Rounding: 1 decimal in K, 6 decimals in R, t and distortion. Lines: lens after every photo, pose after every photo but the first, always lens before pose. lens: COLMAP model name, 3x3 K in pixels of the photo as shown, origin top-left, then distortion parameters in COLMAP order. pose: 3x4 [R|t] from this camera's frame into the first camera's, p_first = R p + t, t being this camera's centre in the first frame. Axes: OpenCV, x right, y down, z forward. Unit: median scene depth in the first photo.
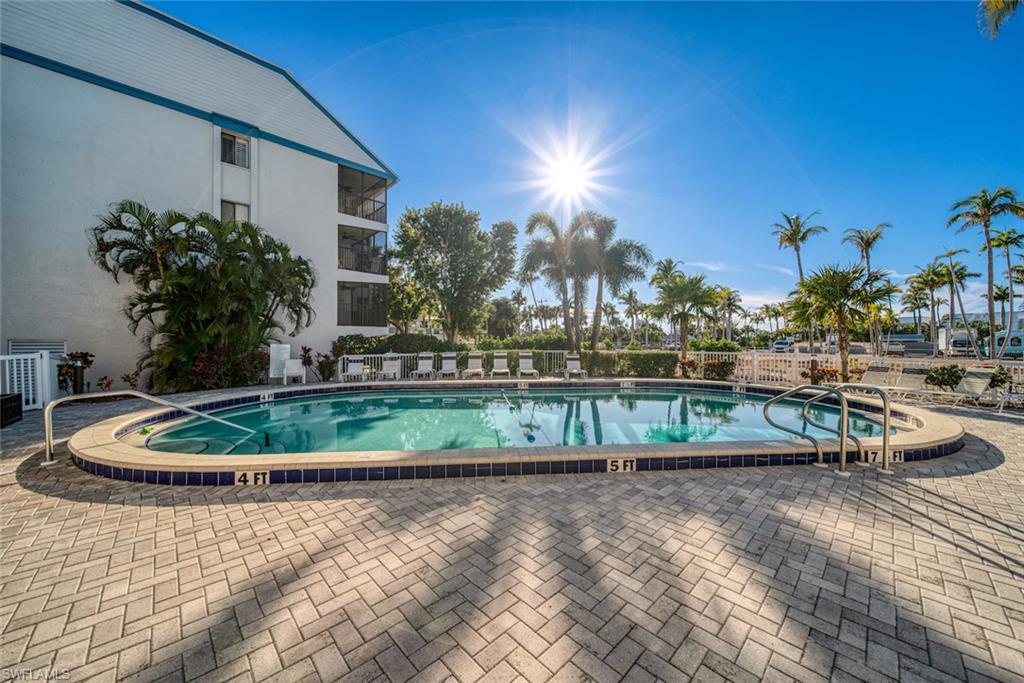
lens RADIAL K [[361.4, 0, 517.2], [0, 361.4, 340.3], [0, 0, 1]] dist [-0.001873, -0.000922]
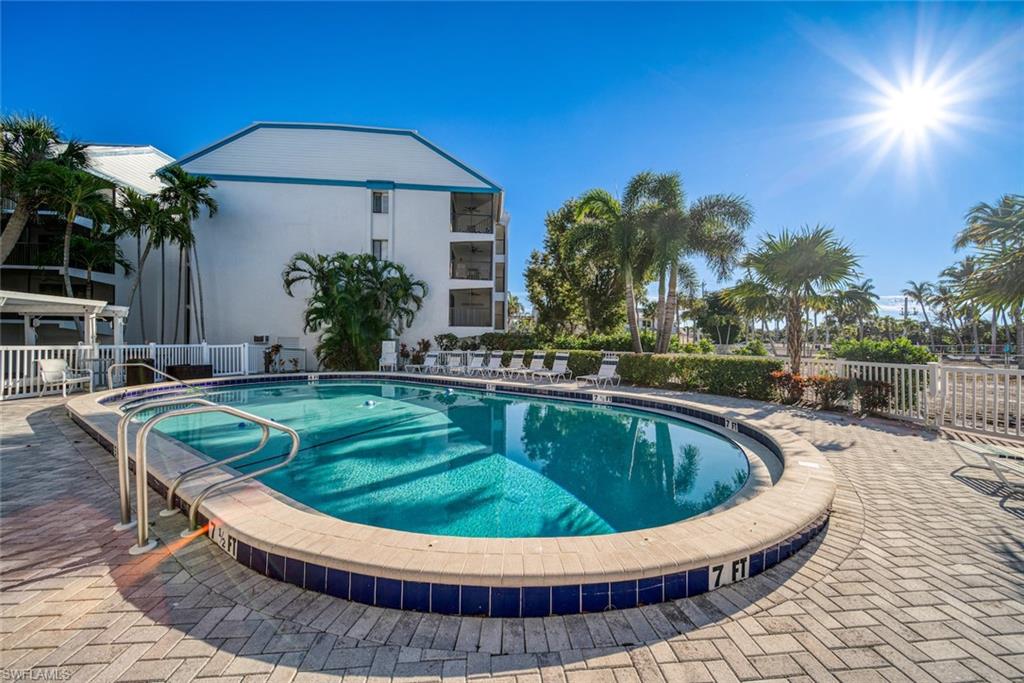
lens RADIAL K [[361.4, 0, 528.4], [0, 361.4, 341.2], [0, 0, 1]] dist [-0.001873, -0.000922]
pose [[0.780778, 0.006378, -0.624776, 0.525629], [-0.005431, 0.999979, 0.003421, 0.002453], [0.624785, 0.000722, 0.780797, 0.257075]]
